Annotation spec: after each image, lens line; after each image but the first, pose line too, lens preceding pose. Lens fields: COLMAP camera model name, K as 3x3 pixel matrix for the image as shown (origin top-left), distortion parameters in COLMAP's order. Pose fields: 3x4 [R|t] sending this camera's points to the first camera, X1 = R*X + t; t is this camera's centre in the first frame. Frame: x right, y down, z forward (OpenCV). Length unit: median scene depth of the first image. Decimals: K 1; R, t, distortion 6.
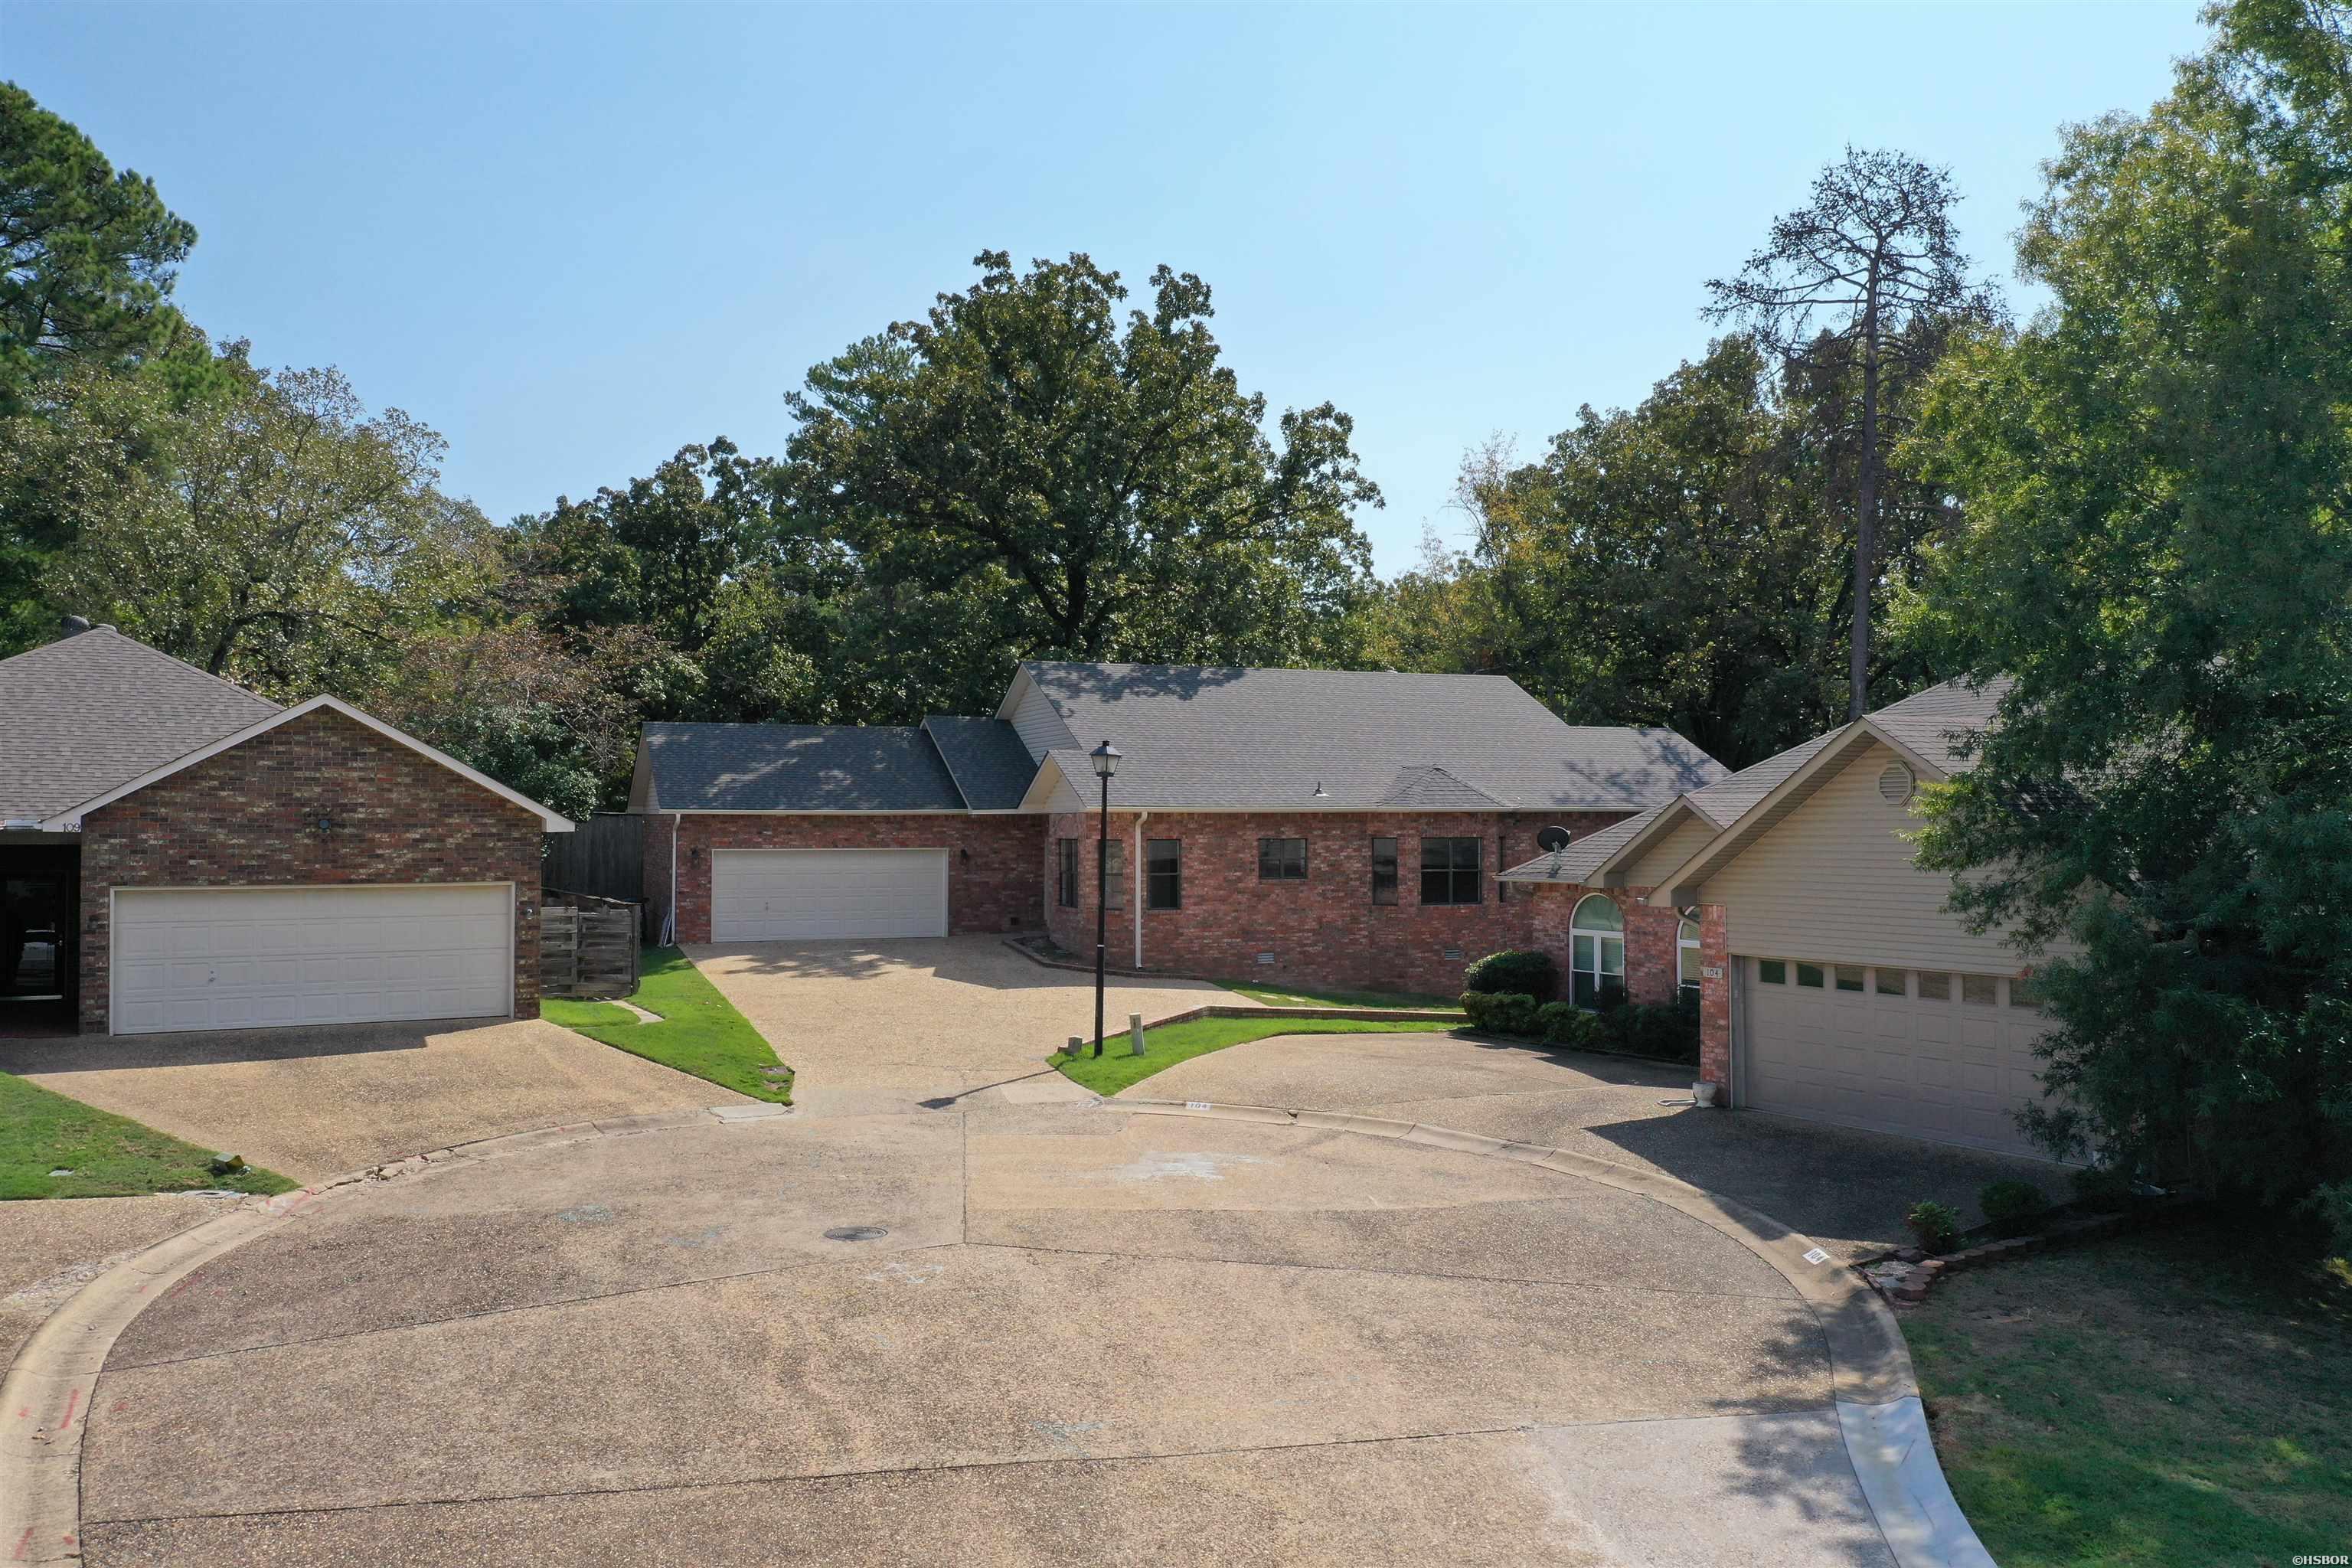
lens RADIAL K [[1846.6, 0, 1171.4], [0, 1846.6, 782.0], [0, 0, 1]] dist [-0.004834, -0.002149]
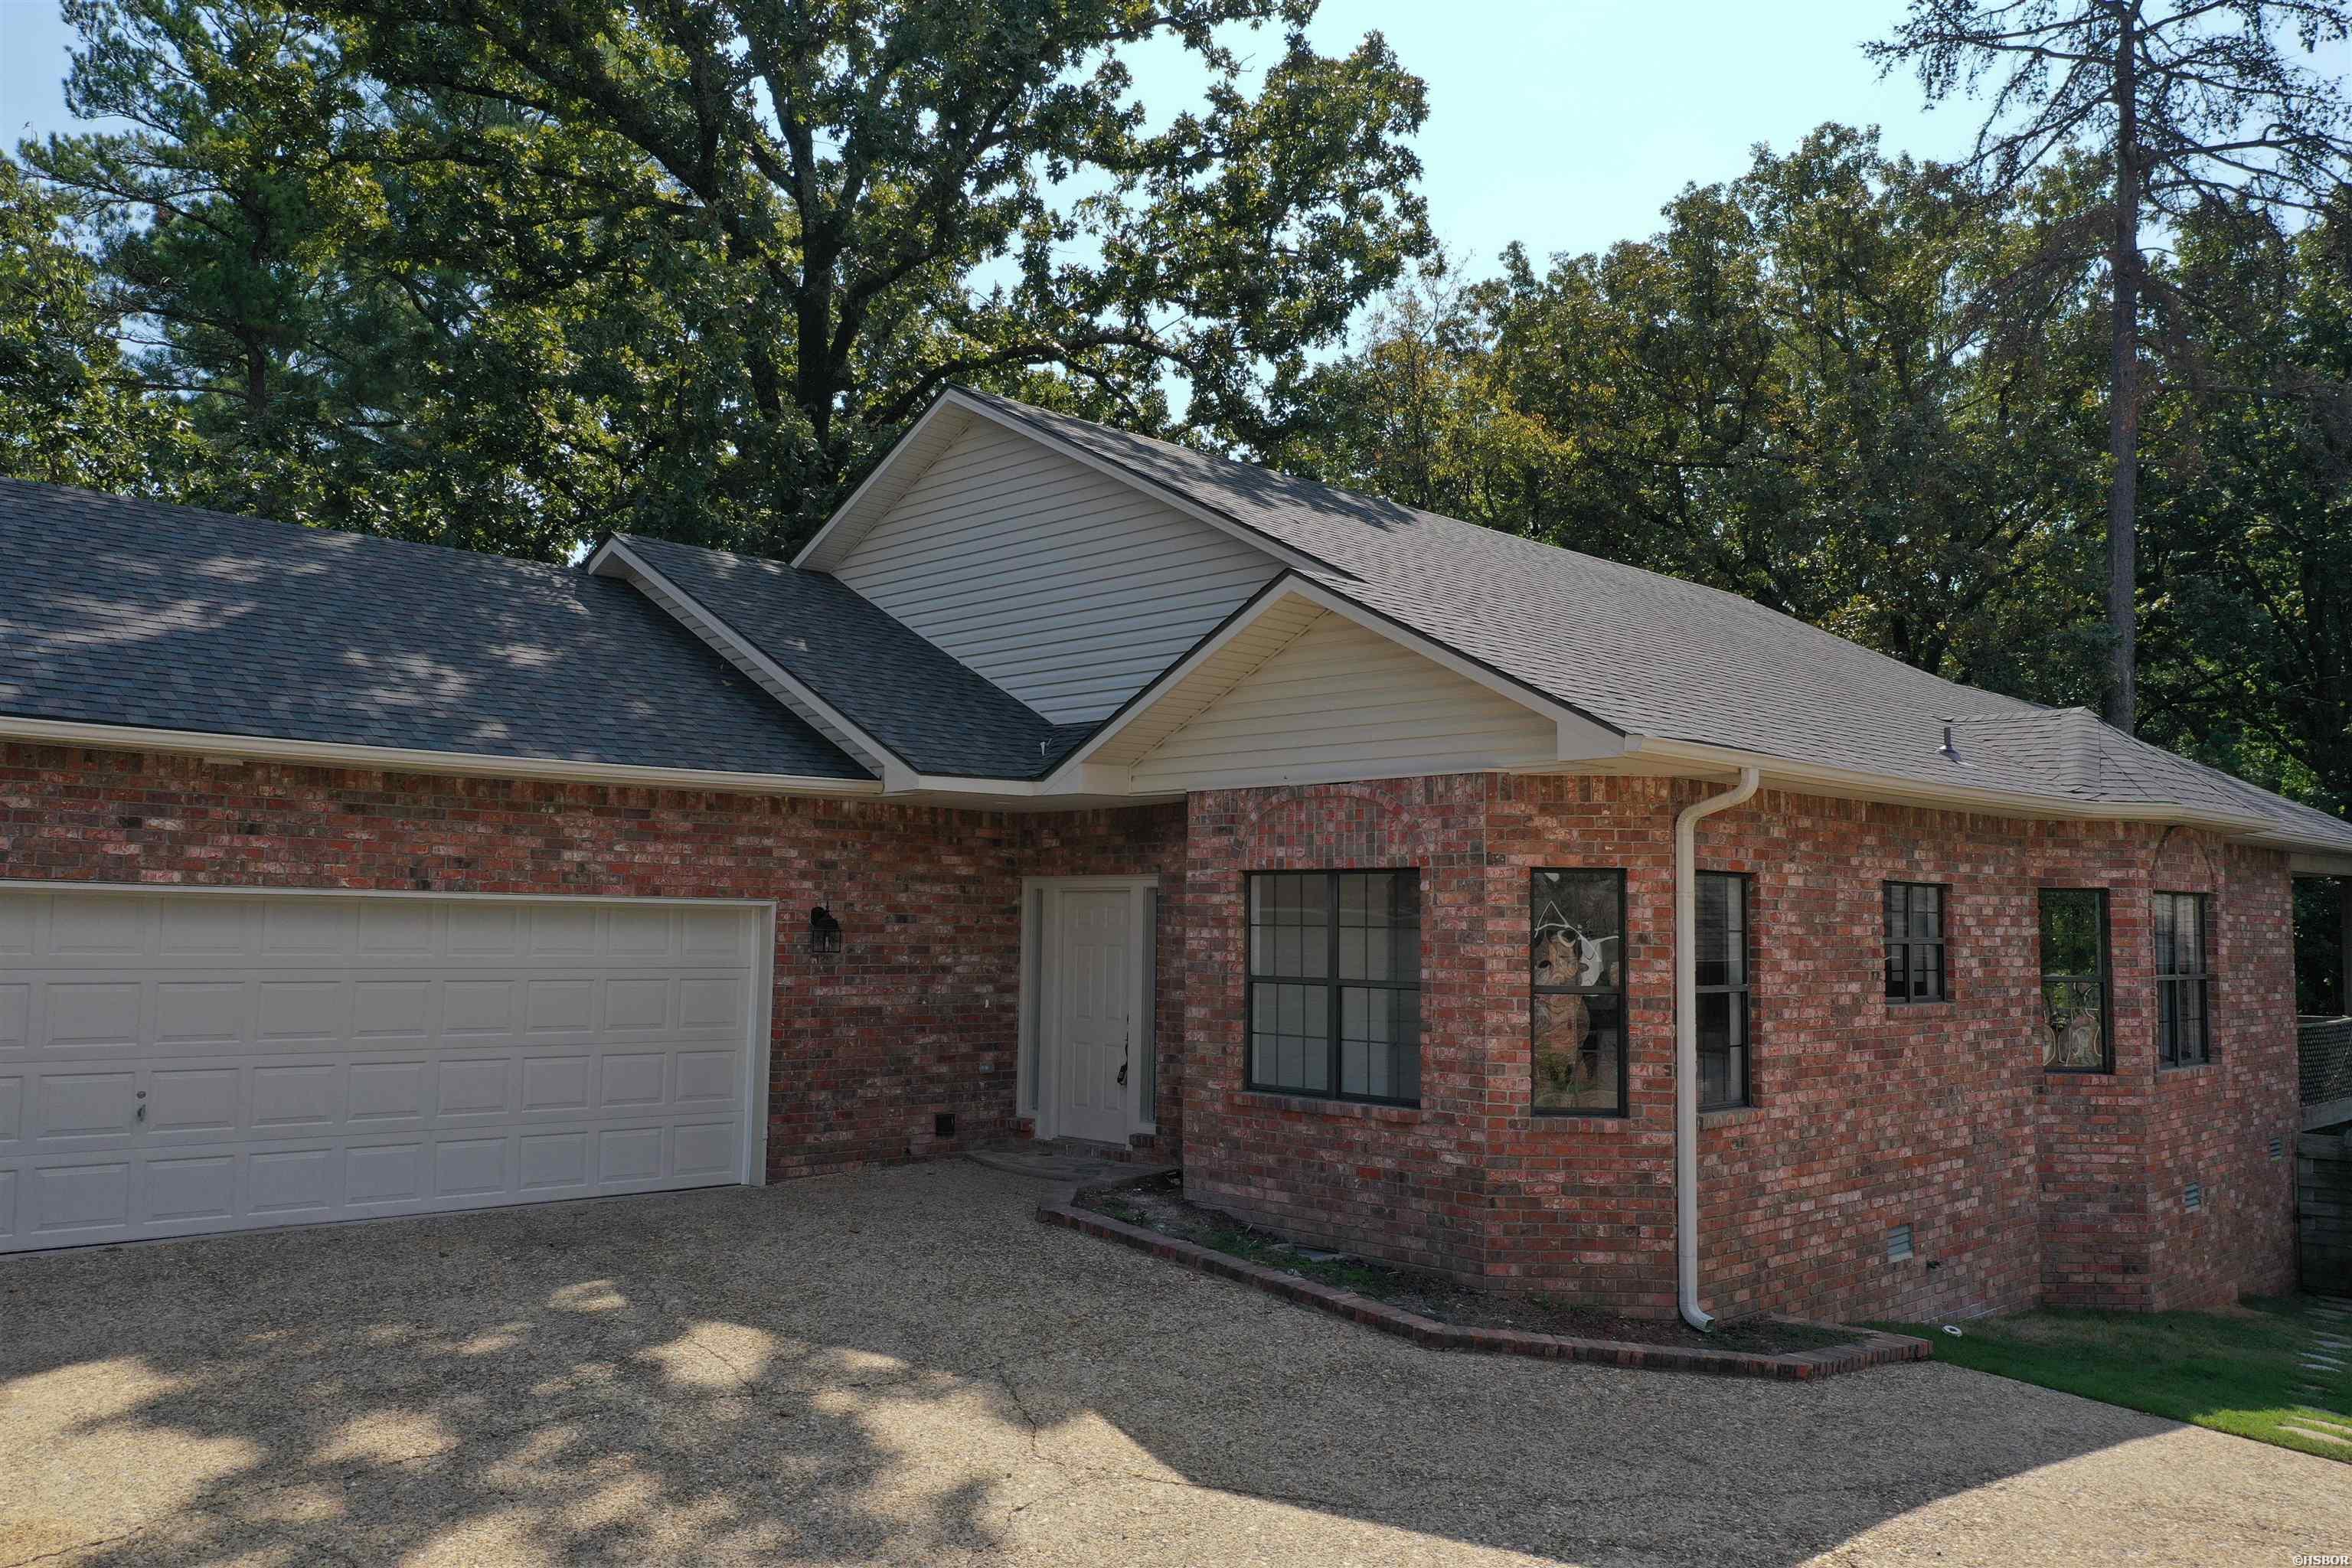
lens RADIAL K [[1846.6, 0, 1174.6], [0, 1846.6, 783.3], [0, 0, 1]] dist [-0.004834, -0.002149]
pose [[0.920166, 0.044145, 0.389032, -0.159710], [-0.023076, 0.998011, -0.058668, 0.028490], [-0.390848, 0.045008, 0.919354, 0.595637]]
